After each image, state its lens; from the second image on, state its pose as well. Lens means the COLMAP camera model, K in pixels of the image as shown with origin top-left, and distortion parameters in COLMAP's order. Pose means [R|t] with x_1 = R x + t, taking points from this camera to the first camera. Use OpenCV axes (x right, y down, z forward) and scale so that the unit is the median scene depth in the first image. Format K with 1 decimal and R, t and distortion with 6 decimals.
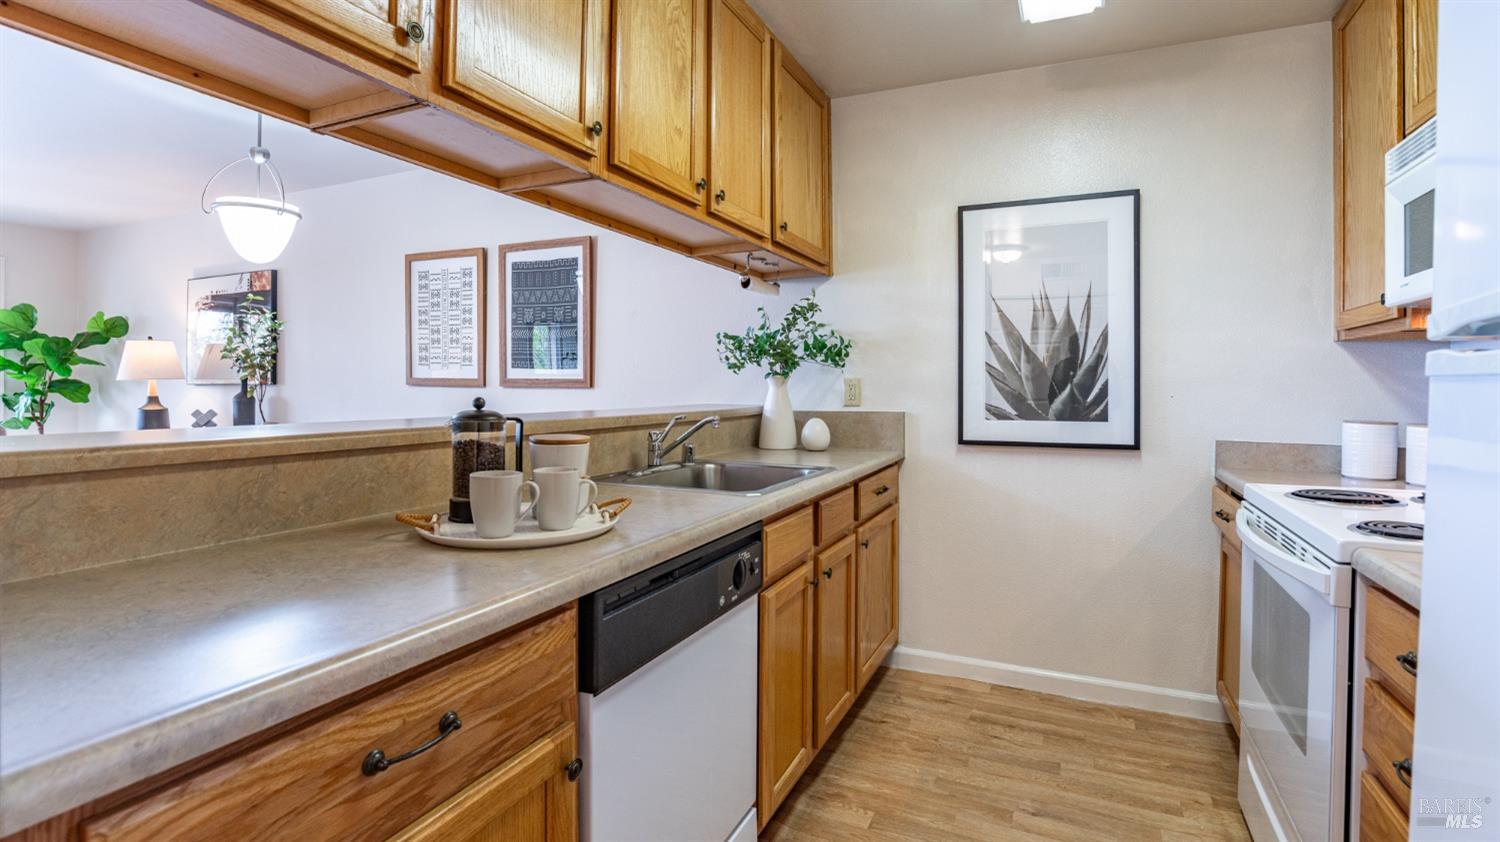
lens RADIAL K [[703.5, 0, 756.1], [0, 703.5, 381.6], [0, 0, 1]] dist [-0.005361, -0.000093]
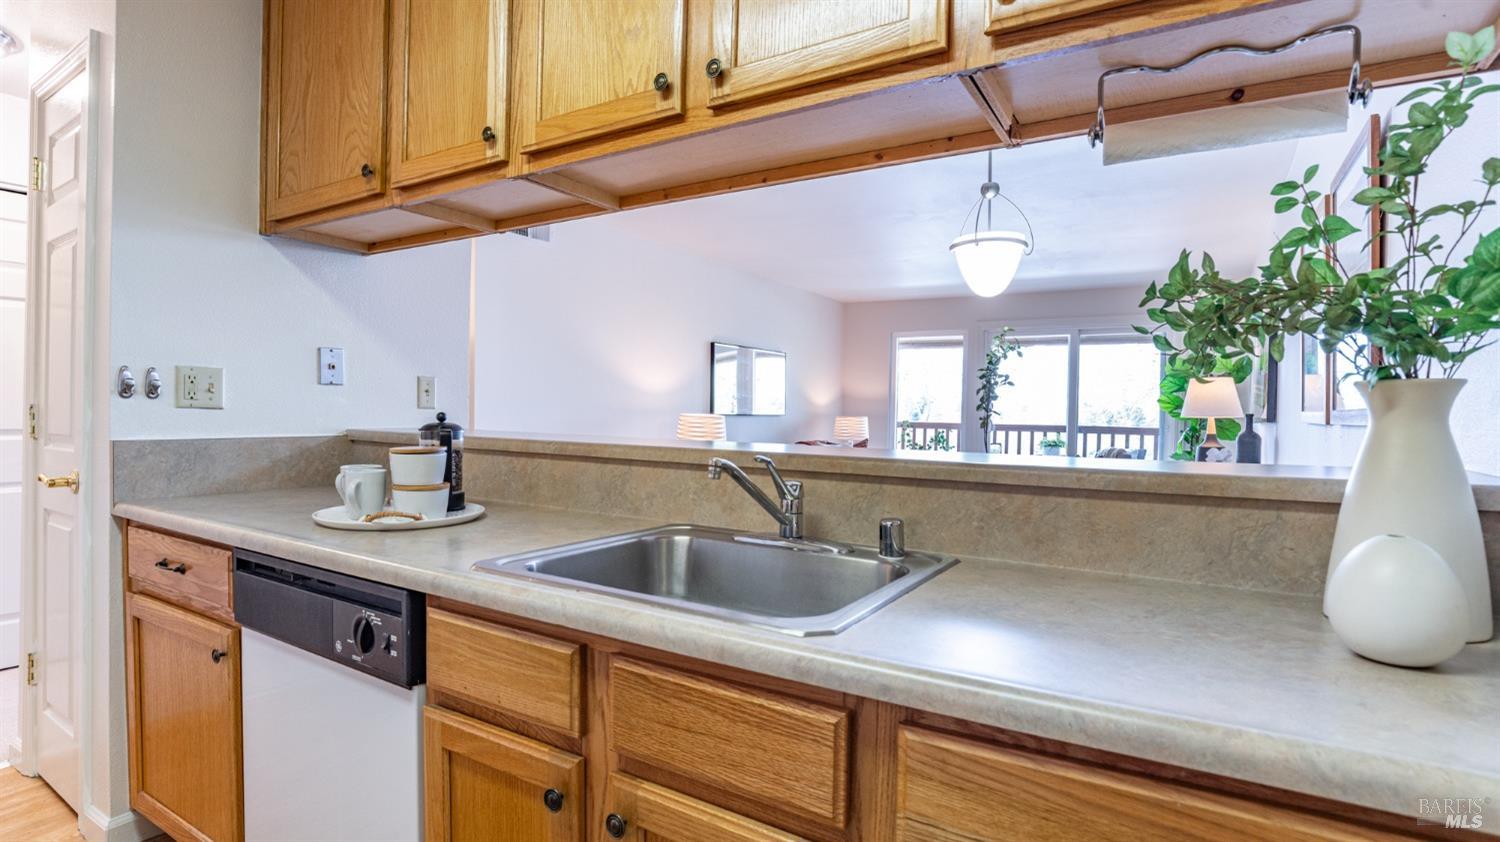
lens RADIAL K [[714.1, 0, 750.0], [0, 714.1, 421.0], [0, 0, 1]] dist [-0.050694, -0.000005]
pose [[-0.105737, 0.010284, -0.994341, 0.280011], [-0.012346, 0.999856, 0.011653, 0.005789], [0.994318, 0.013508, -0.105594, 0.593460]]
